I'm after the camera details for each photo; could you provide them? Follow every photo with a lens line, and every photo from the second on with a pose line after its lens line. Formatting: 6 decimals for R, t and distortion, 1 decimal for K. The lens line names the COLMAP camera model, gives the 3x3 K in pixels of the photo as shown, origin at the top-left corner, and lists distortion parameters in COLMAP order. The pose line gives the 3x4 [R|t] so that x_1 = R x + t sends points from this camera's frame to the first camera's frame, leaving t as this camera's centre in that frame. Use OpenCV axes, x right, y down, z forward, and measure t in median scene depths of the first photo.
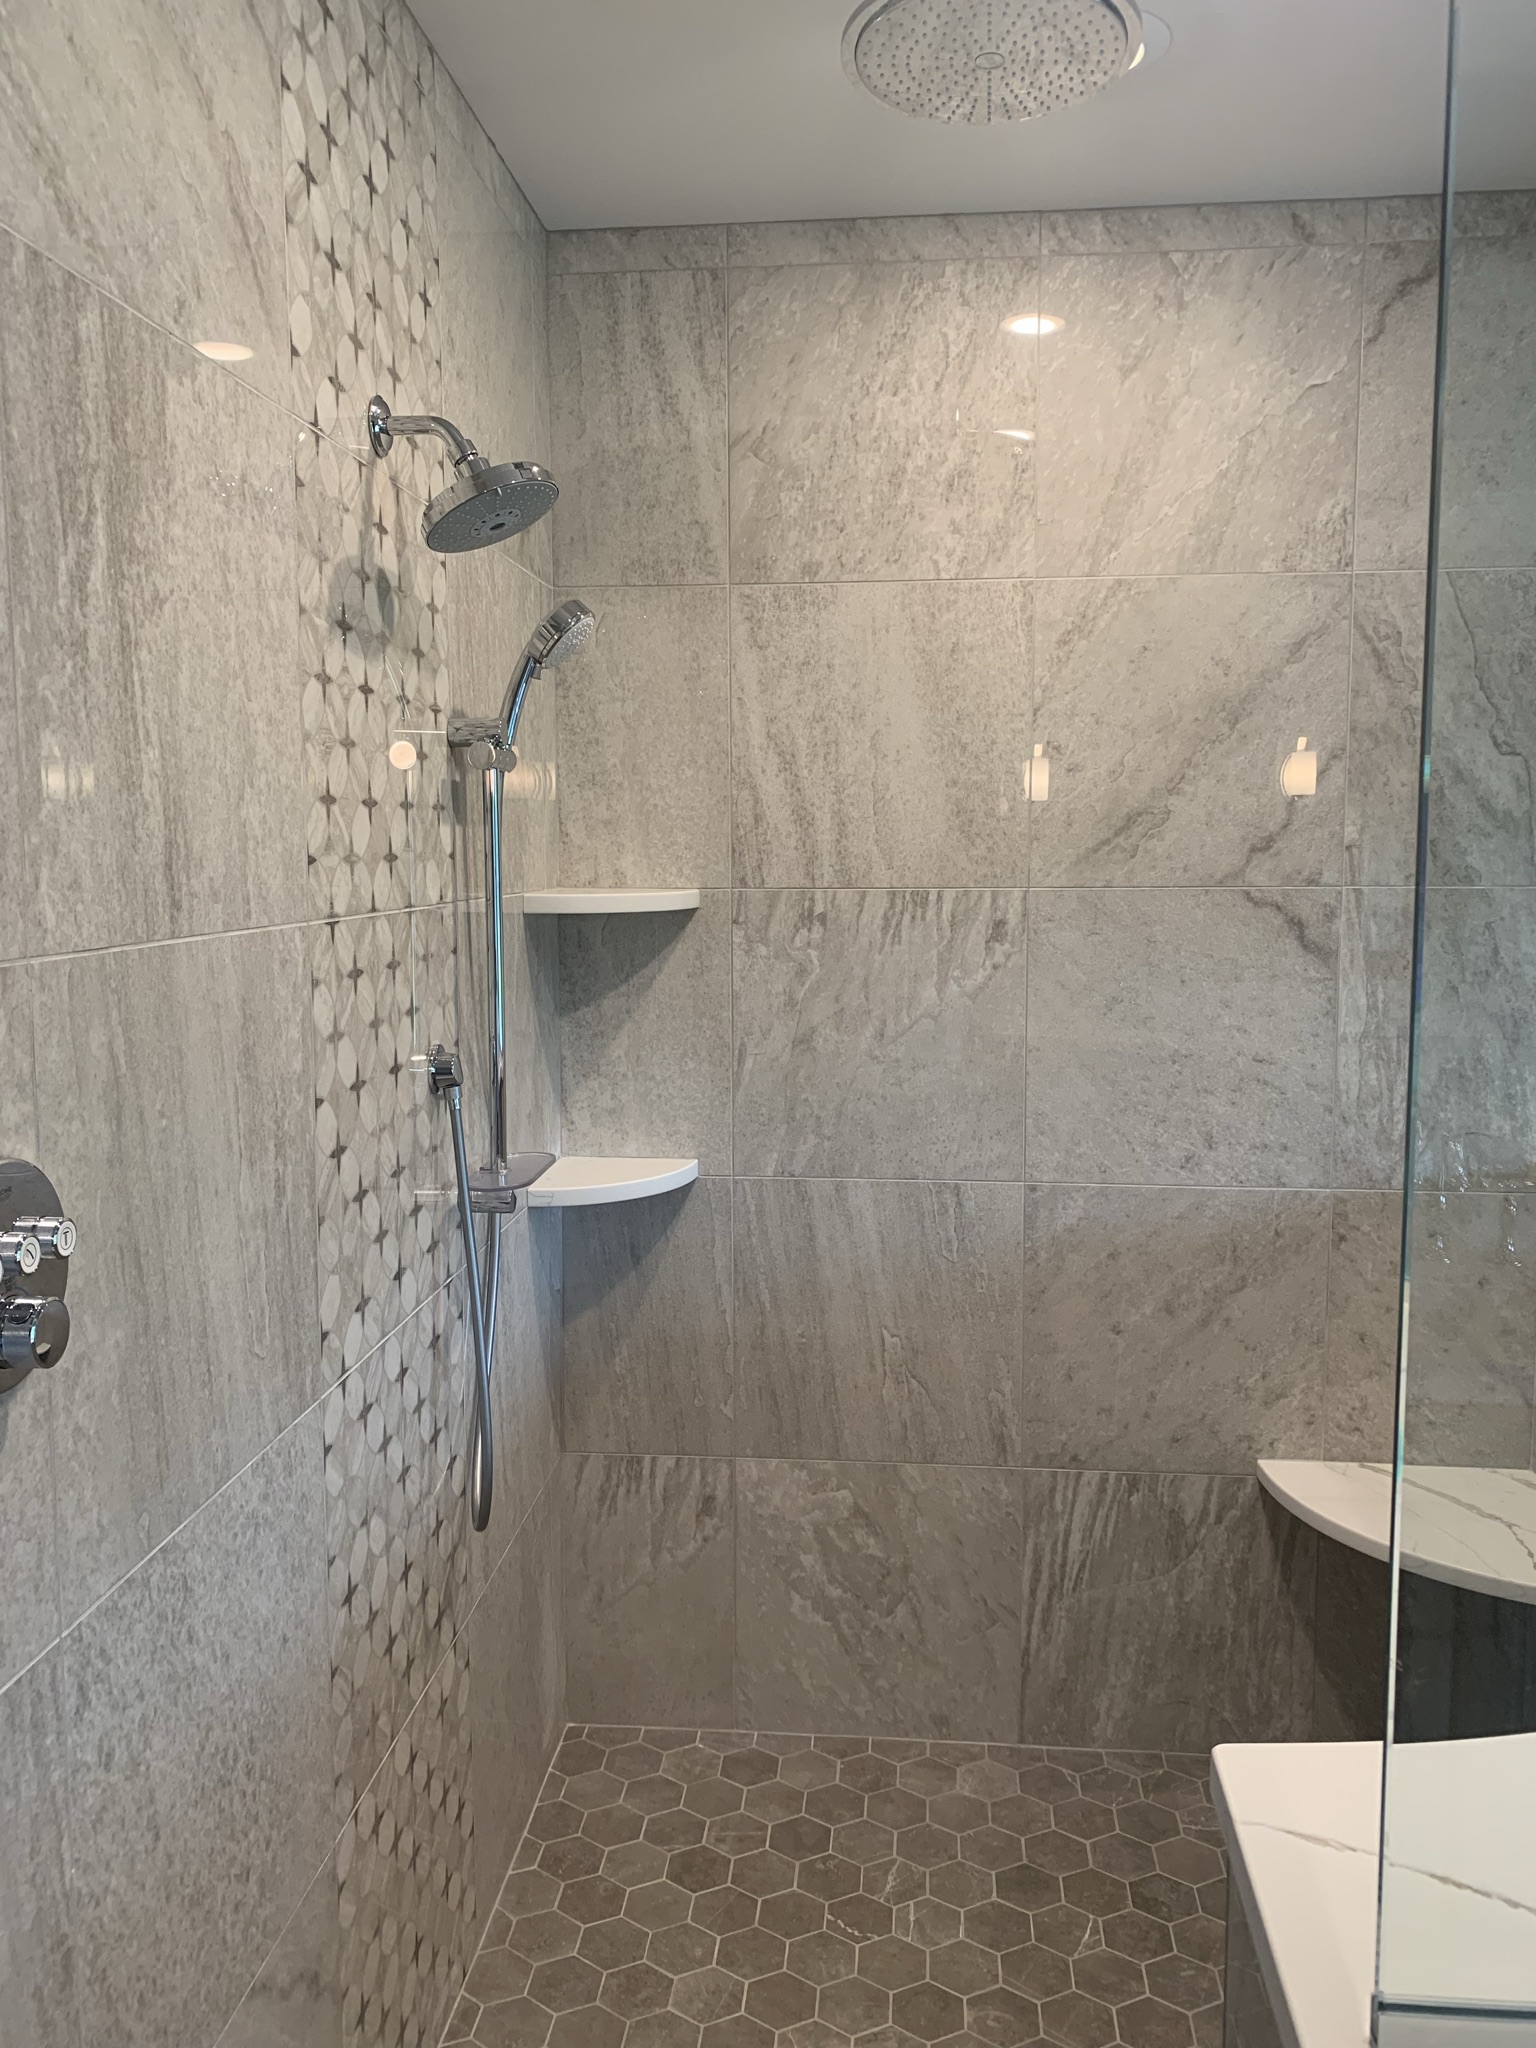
lens RADIAL K [[1570.2, 0, 768.0], [0, 1570.2, 1024.0], [0, 0, 1]] dist [0.087397, -0.172686]
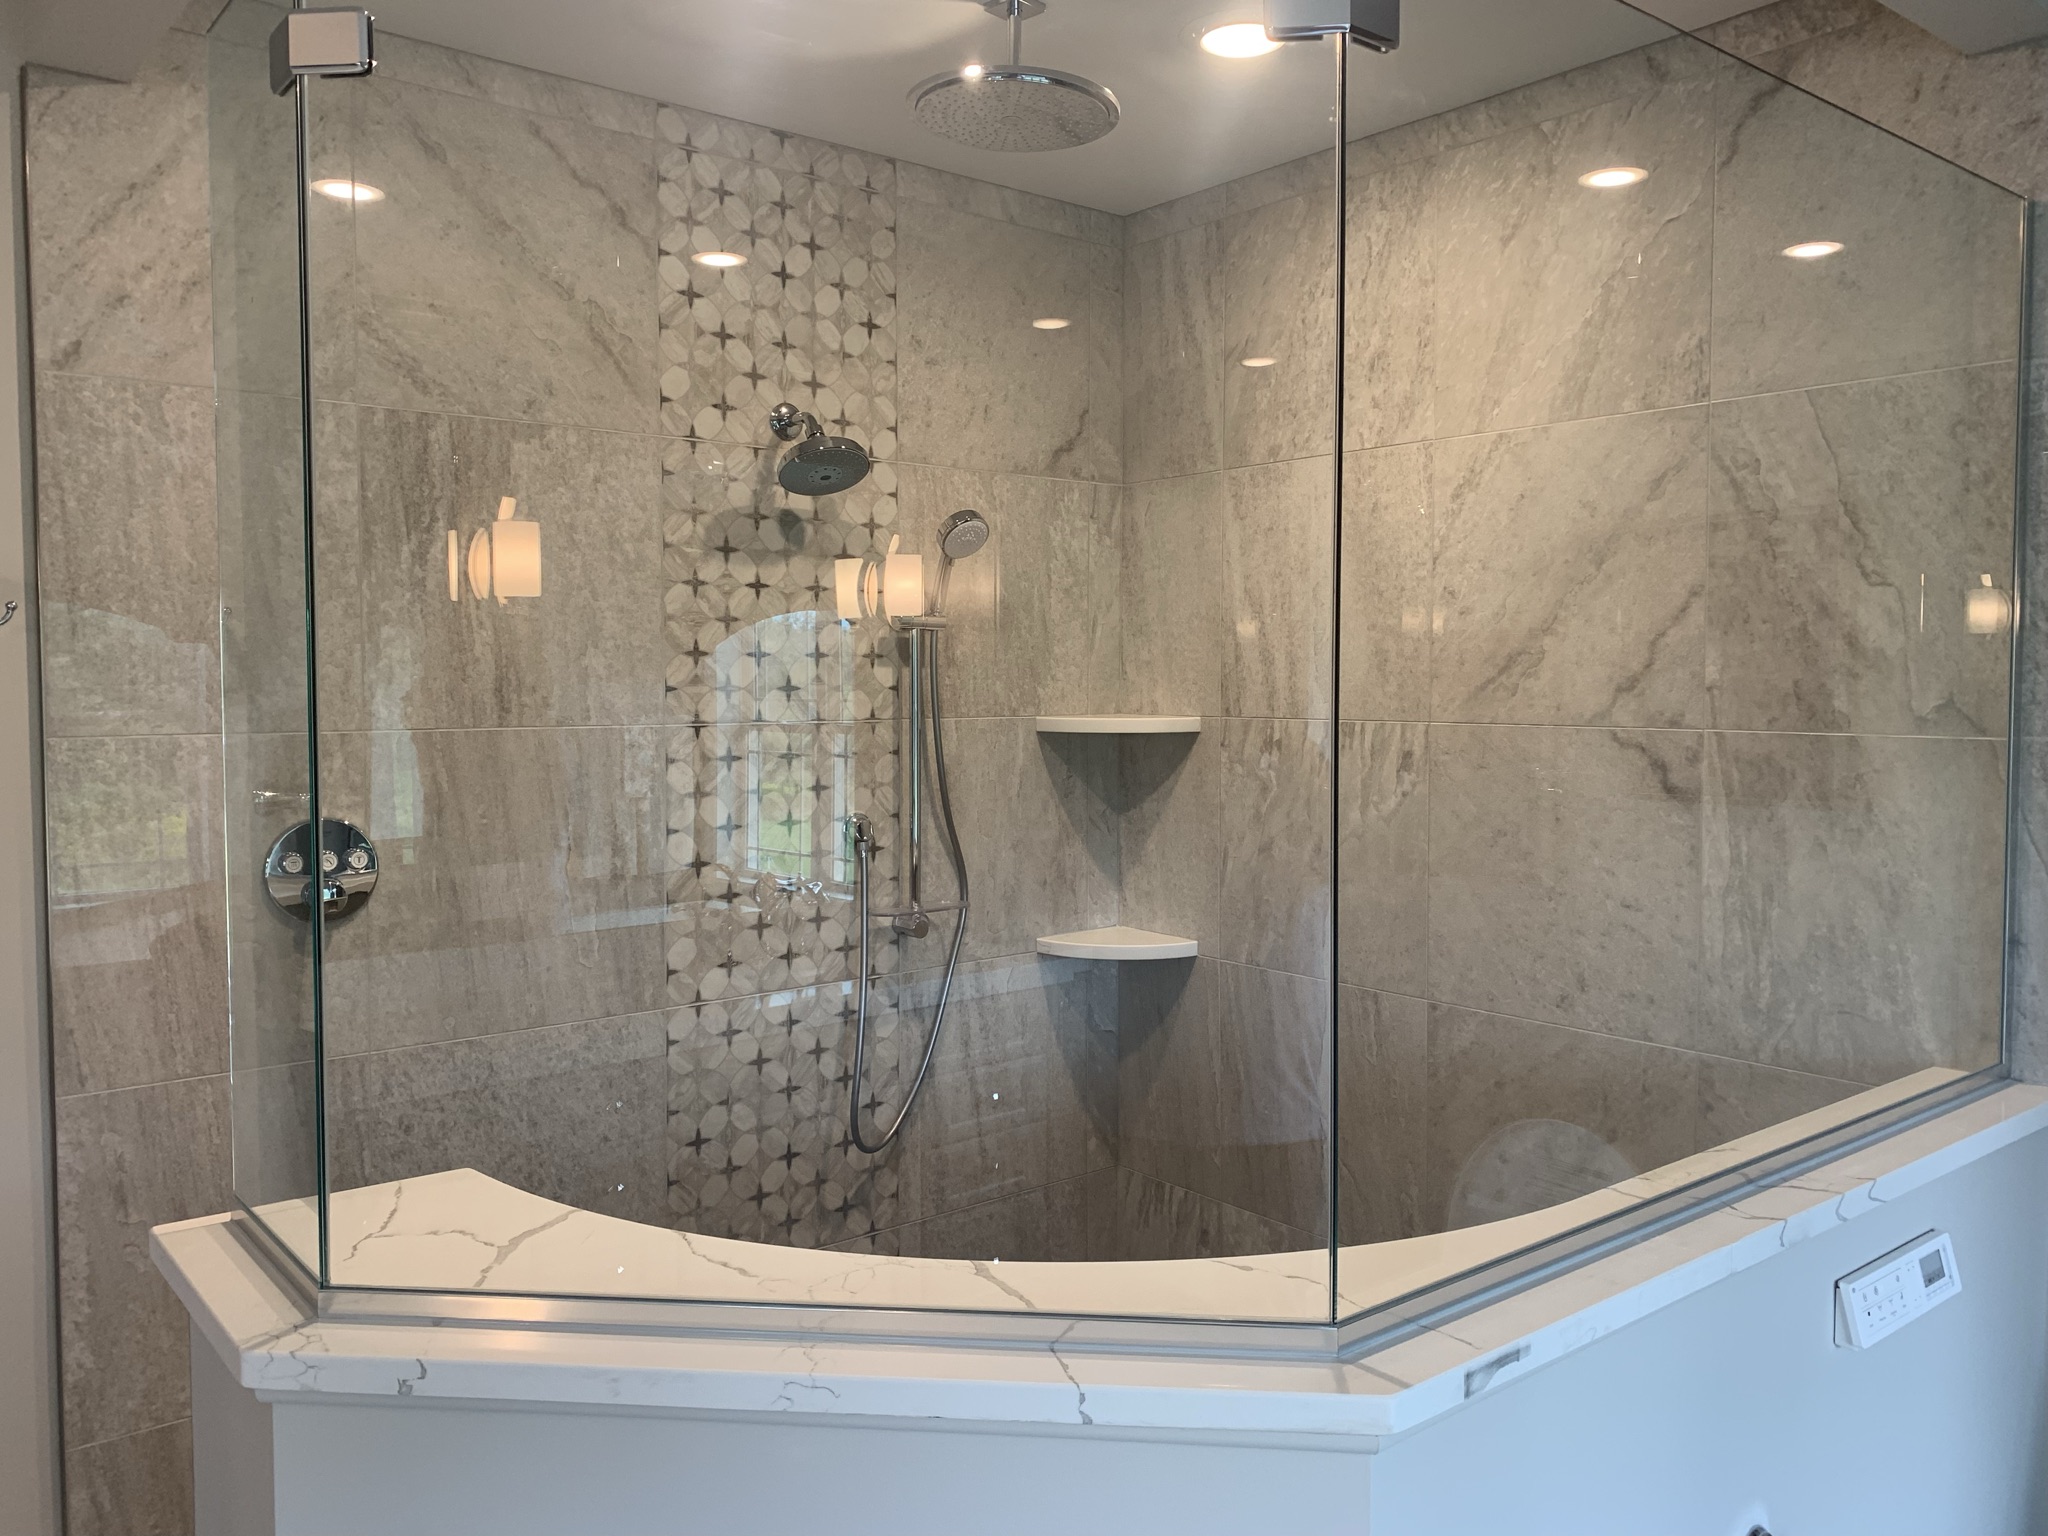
lens RADIAL K [[1570.2, 0, 1008.2], [0, 1570.2, 767.4], [0, 0, 1]] dist [0.087397, -0.172686]
pose [[0.701755, 0.044354, -0.711037, 0.744088], [-0.084911, 0.996153, -0.021663, -0.008324], [0.707340, 0.075577, 0.702821, 0.042657]]
